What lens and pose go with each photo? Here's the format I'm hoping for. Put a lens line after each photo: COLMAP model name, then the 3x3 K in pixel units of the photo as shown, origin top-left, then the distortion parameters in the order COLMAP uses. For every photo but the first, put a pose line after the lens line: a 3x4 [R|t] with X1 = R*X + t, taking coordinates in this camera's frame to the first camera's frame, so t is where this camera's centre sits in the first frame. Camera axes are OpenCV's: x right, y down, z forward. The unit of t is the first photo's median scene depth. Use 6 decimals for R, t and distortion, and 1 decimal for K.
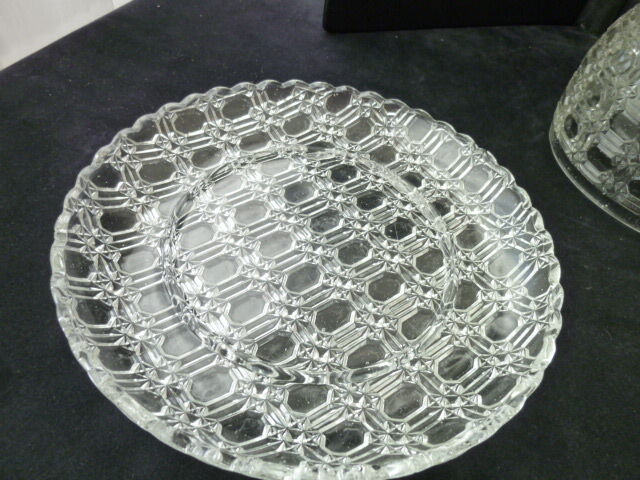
lens RADIAL K [[508.1, 0, 320.0], [0, 508.1, 240.0], [0, 0, 1]] dist [-0.030328, -0.008495]
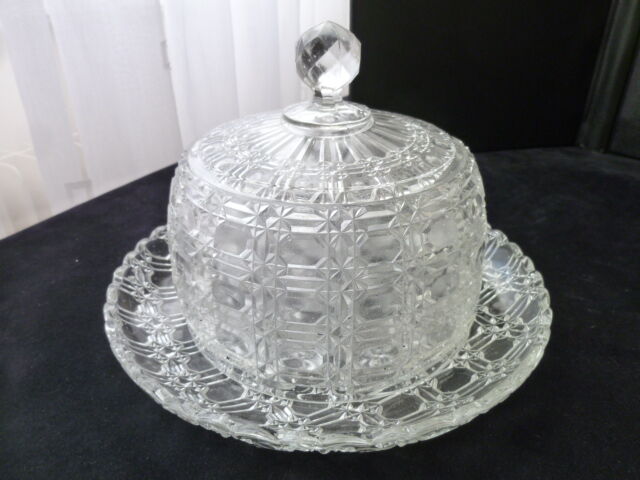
lens RADIAL K [[508.1, 0, 320.0], [0, 508.1, 240.0], [0, 0, 1]] dist [-0.030328, -0.008495]
pose [[0.989406, -0.064375, -0.130121, 0.137182], [0.013272, 0.932666, -0.360497, 0.323080], [0.144567, 0.354951, 0.923640, -0.108882]]
